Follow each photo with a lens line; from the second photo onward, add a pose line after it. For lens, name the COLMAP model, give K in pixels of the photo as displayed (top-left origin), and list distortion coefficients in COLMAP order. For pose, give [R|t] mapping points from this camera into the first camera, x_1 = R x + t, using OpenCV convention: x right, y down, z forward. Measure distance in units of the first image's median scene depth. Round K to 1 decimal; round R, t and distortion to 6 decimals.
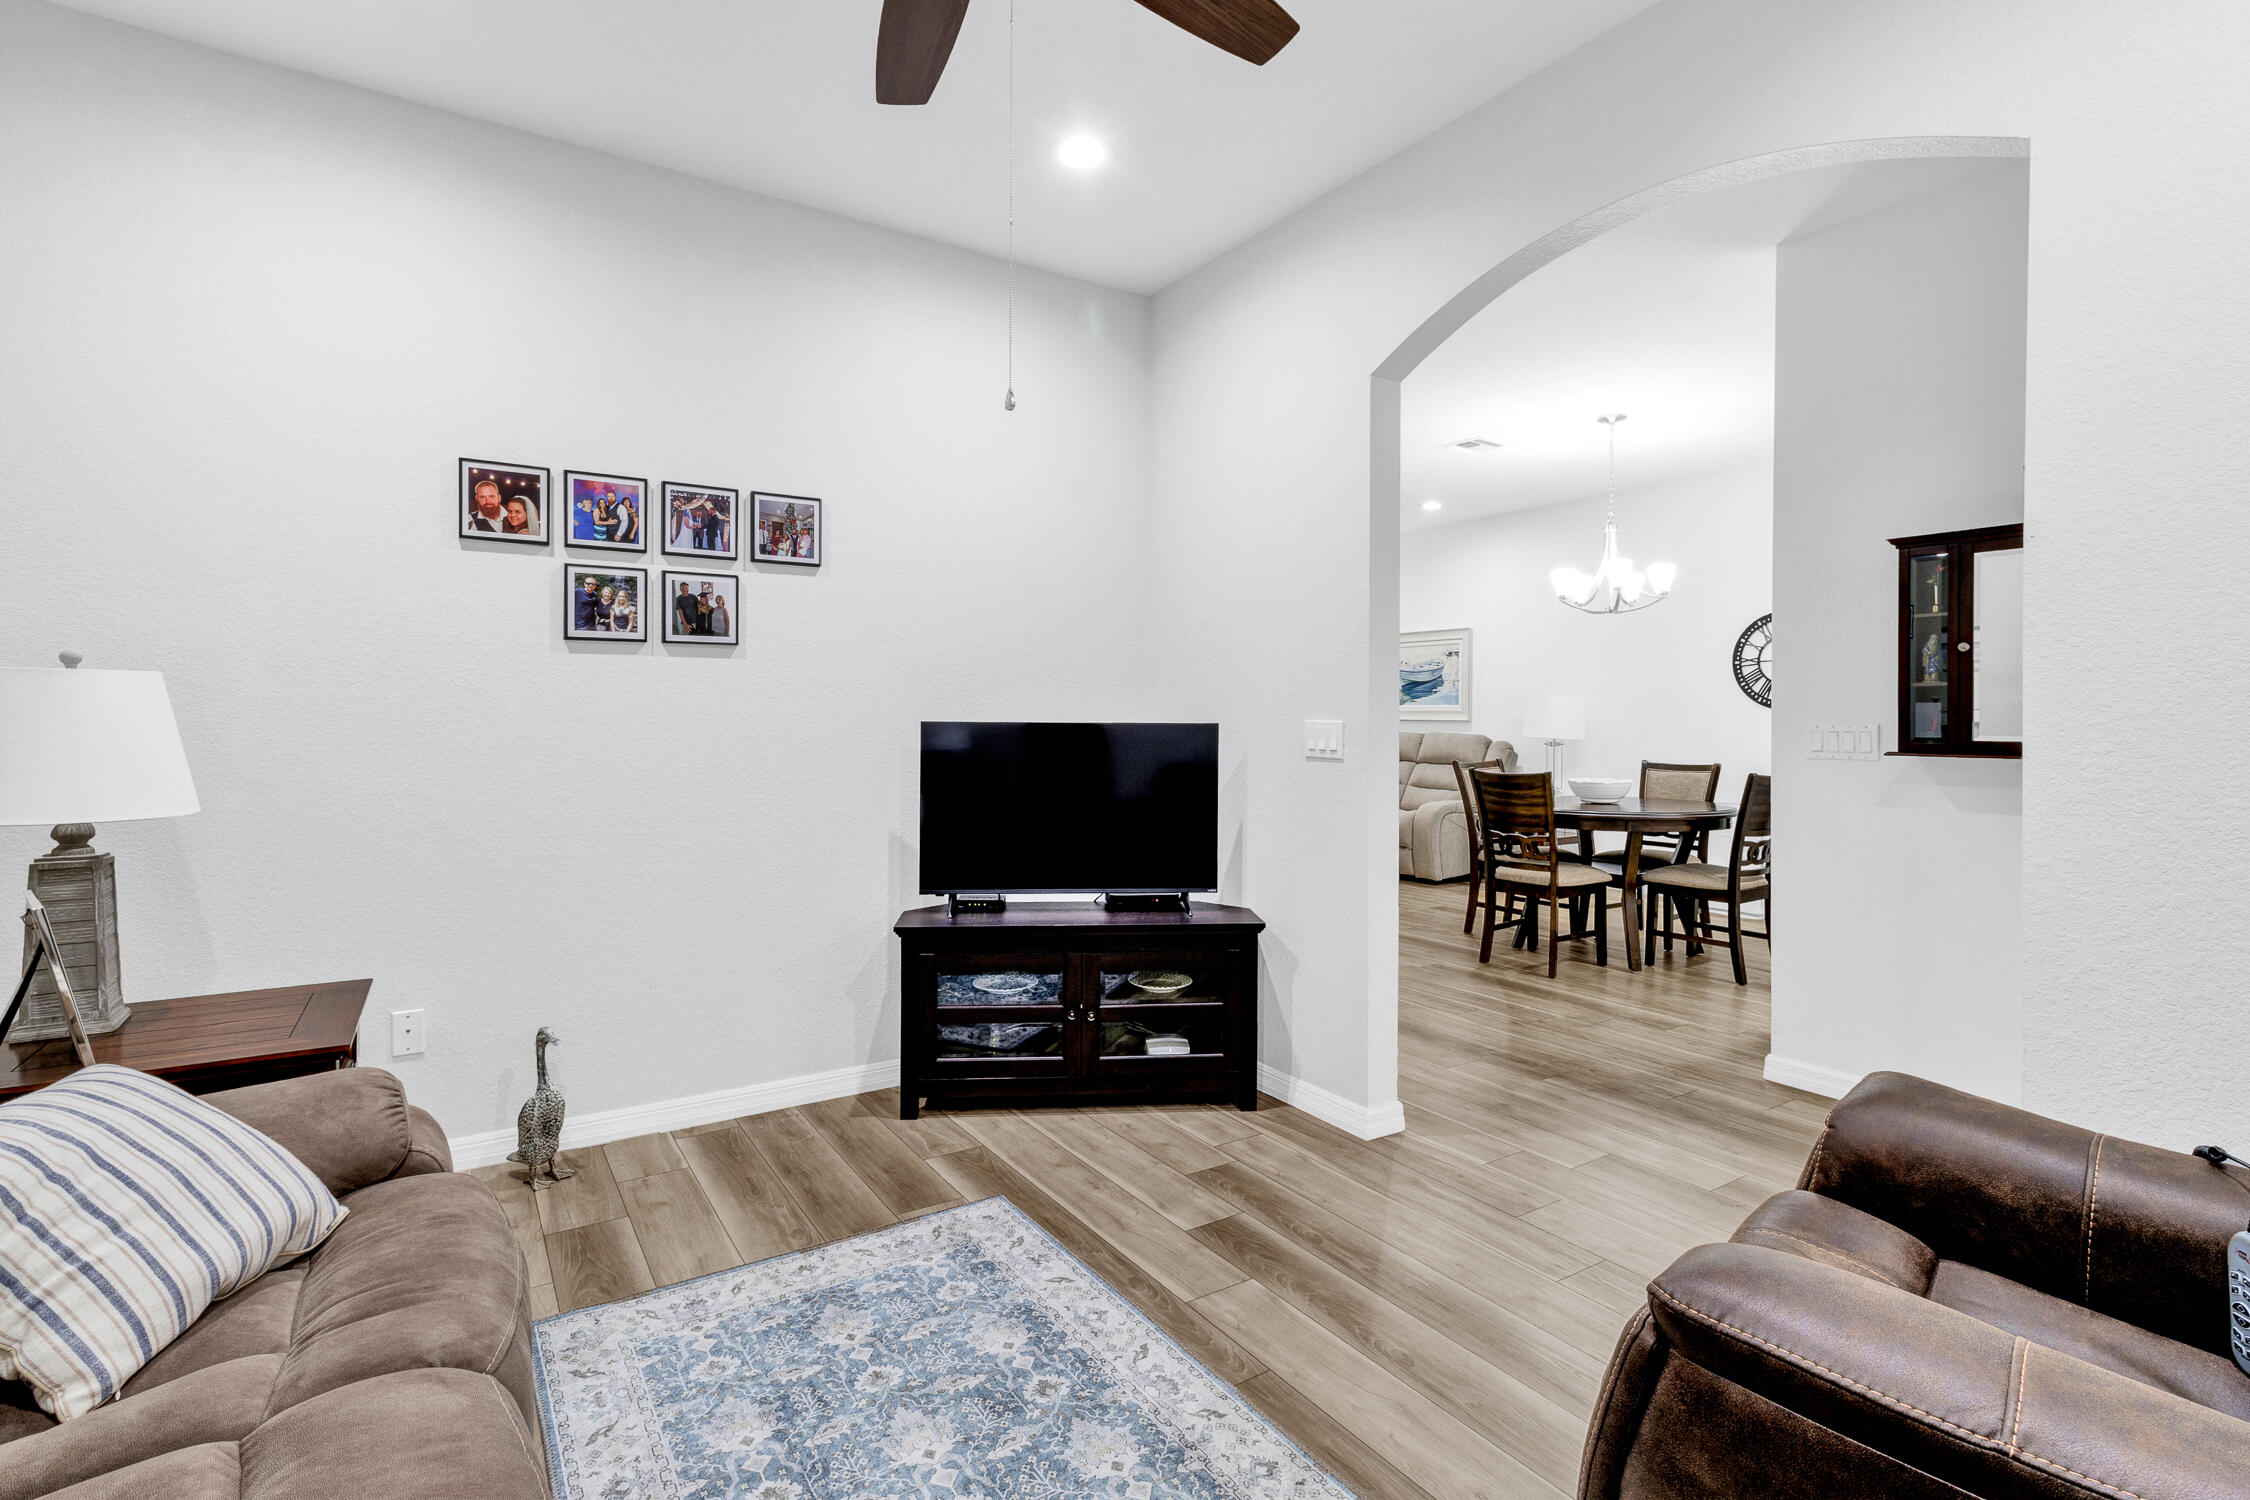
lens RADIAL K [[1046.3, 0, 1132.2], [0, 1046.3, 729.2], [0, 0, 1]] dist [0.000743, 0.000627]
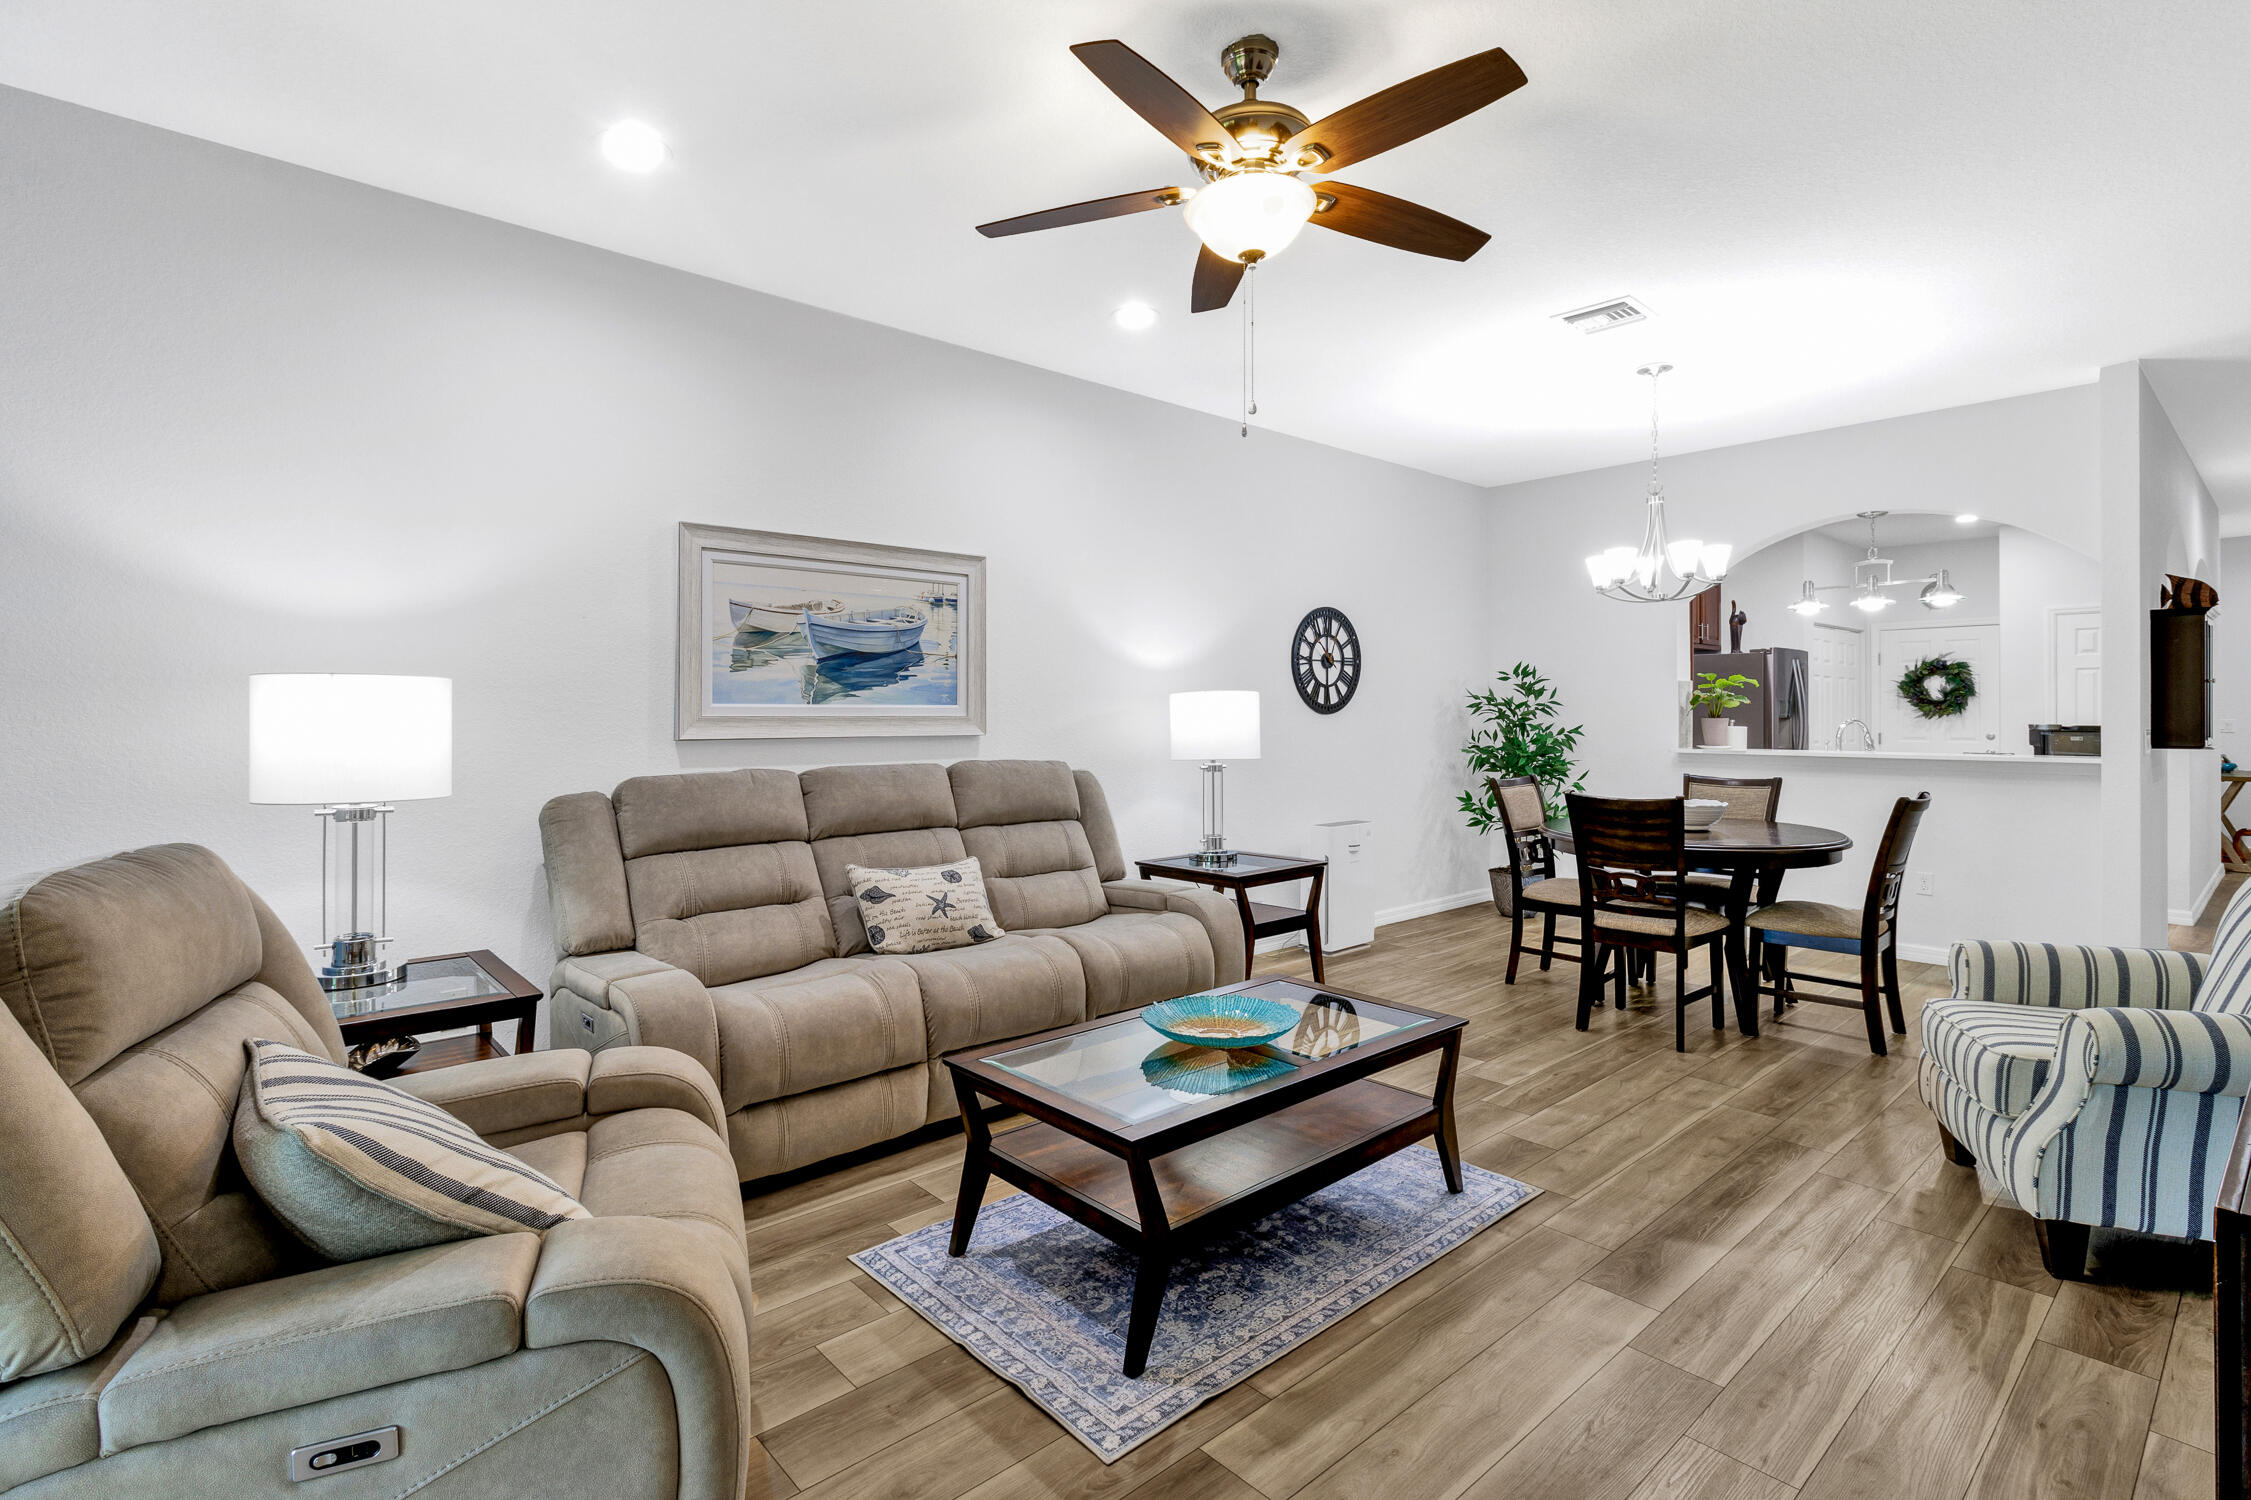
lens RADIAL K [[1045.5, 0, 1119.0], [0, 1045.5, 712.1], [0, 0, 1]] dist [0.000883, 0.000205]
pose [[-0.135288, -0.003905, 0.990799, -0.546991], [0.013054, 0.999898, 0.005723, -0.058458], [-0.990720, 0.013708, -0.135223, 2.699137]]
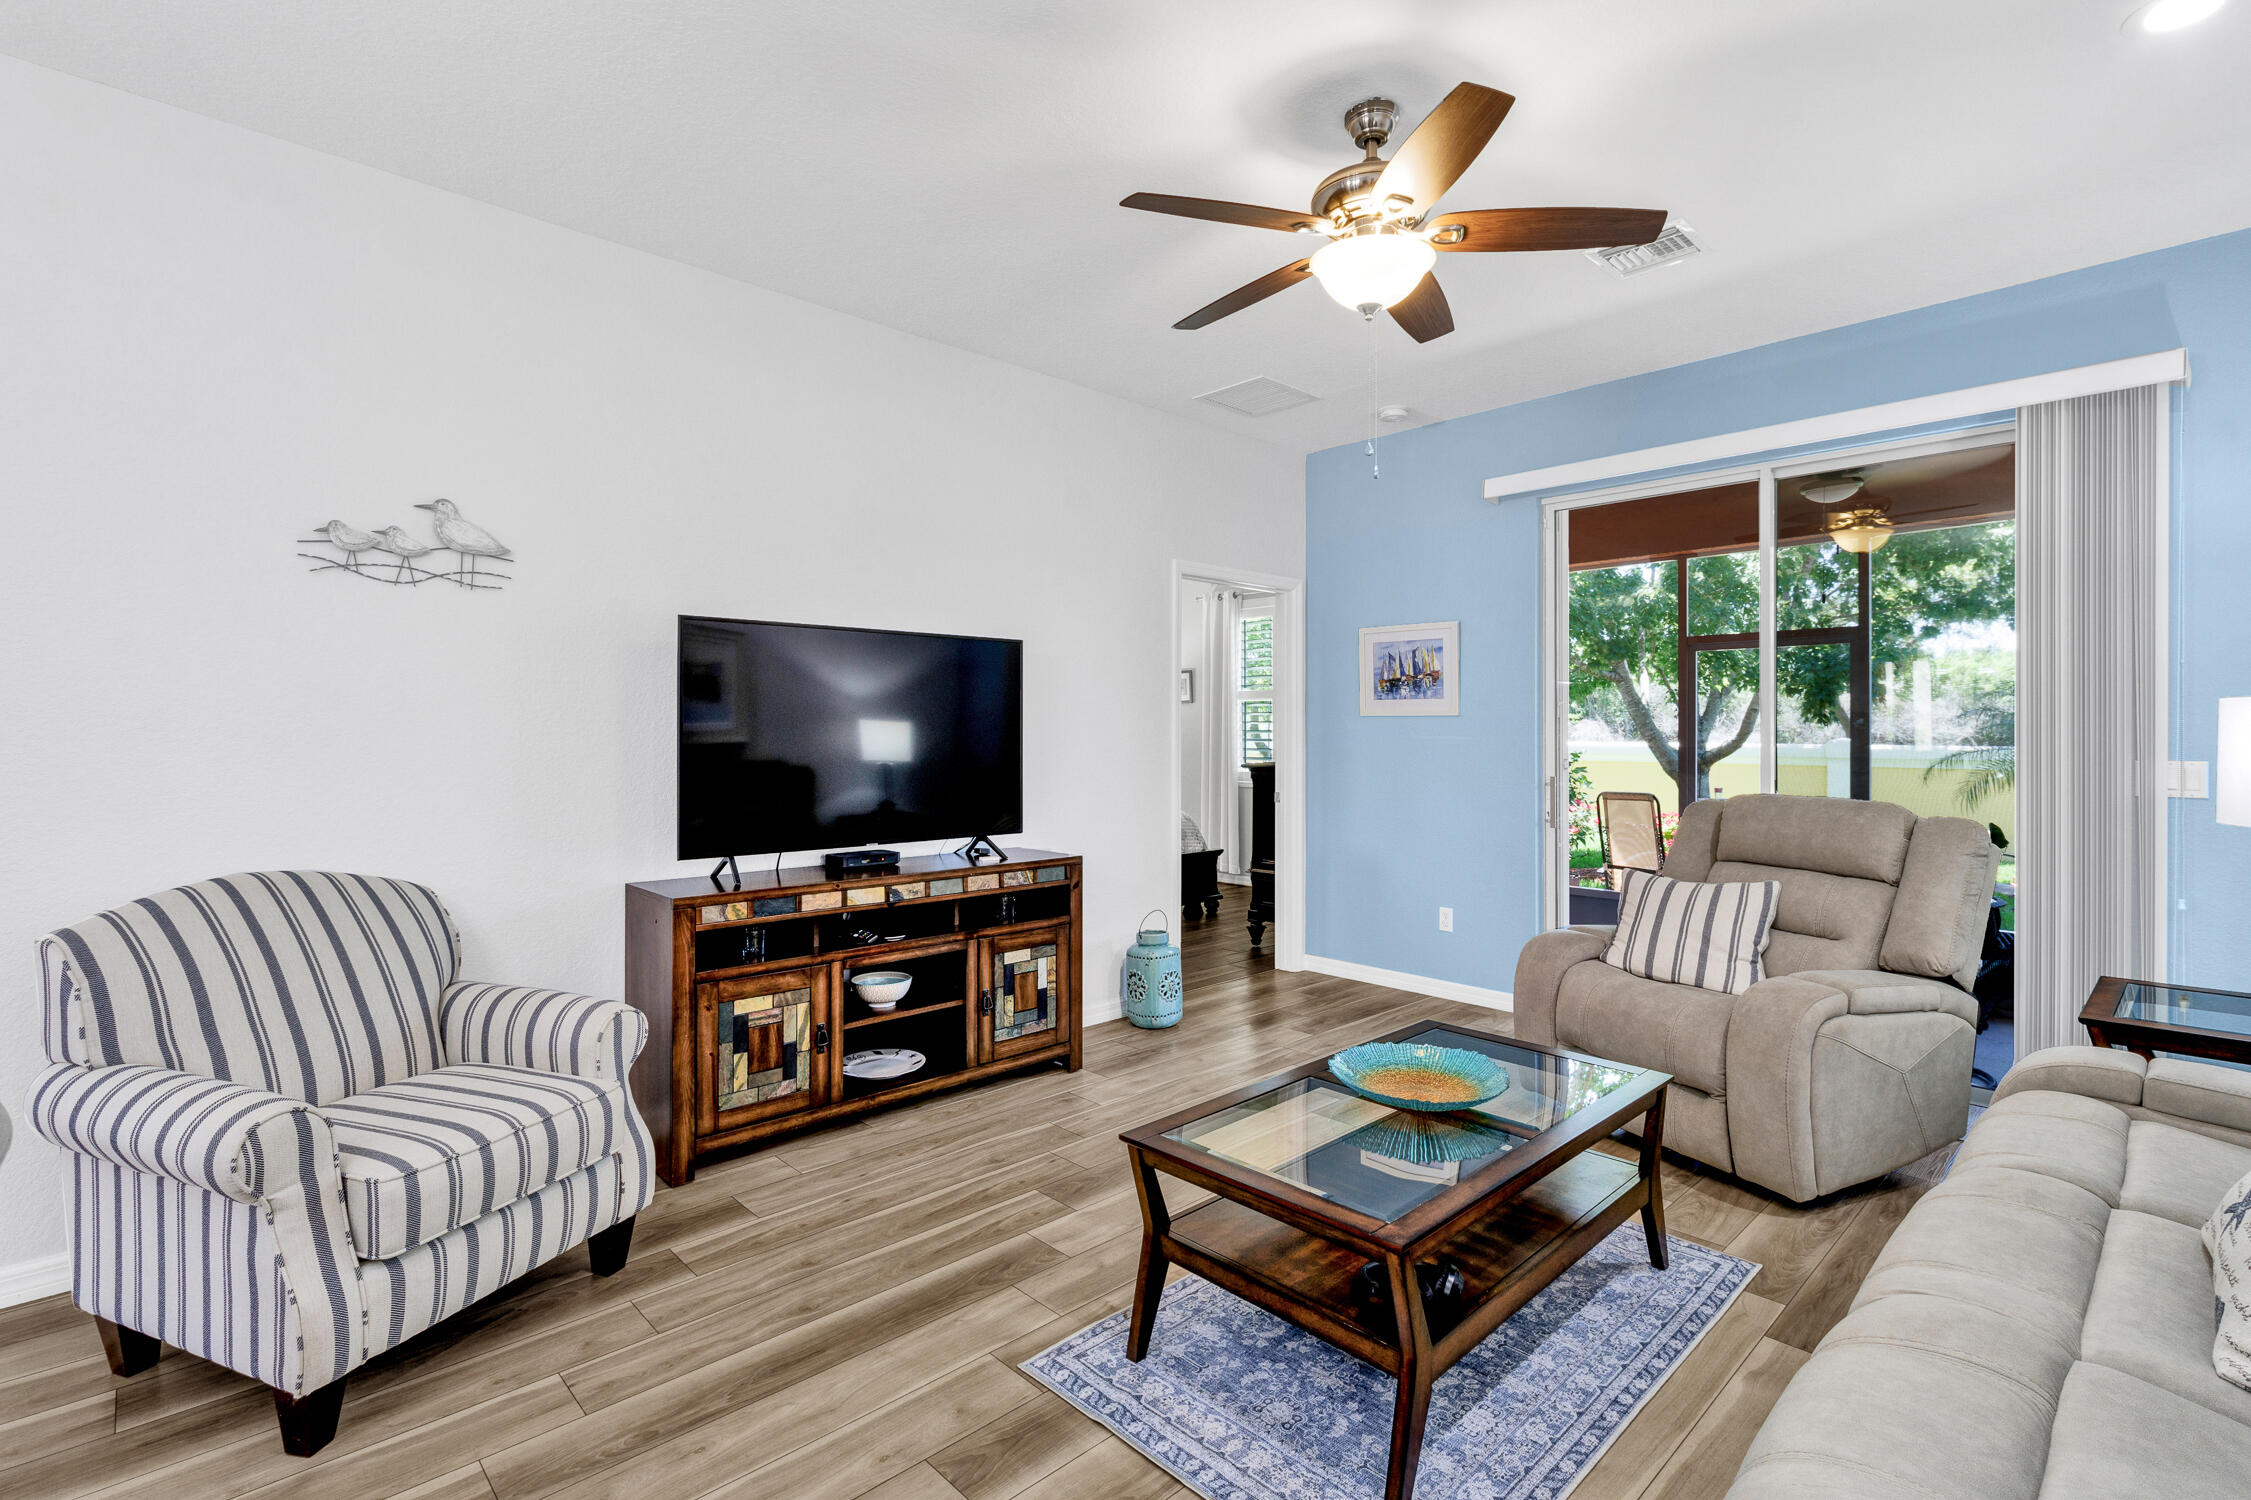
lens RADIAL K [[1046.8, 0, 1132.7], [0, 1046.8, 729.2], [0, 0, 1]] dist [0.000743, 0.000627]
pose [[0.175135, -0.004402, -0.984535, 0.960451], [-0.013676, 0.999883, -0.006904, -0.048081], [0.984449, 0.014674, 0.175055, 2.174683]]
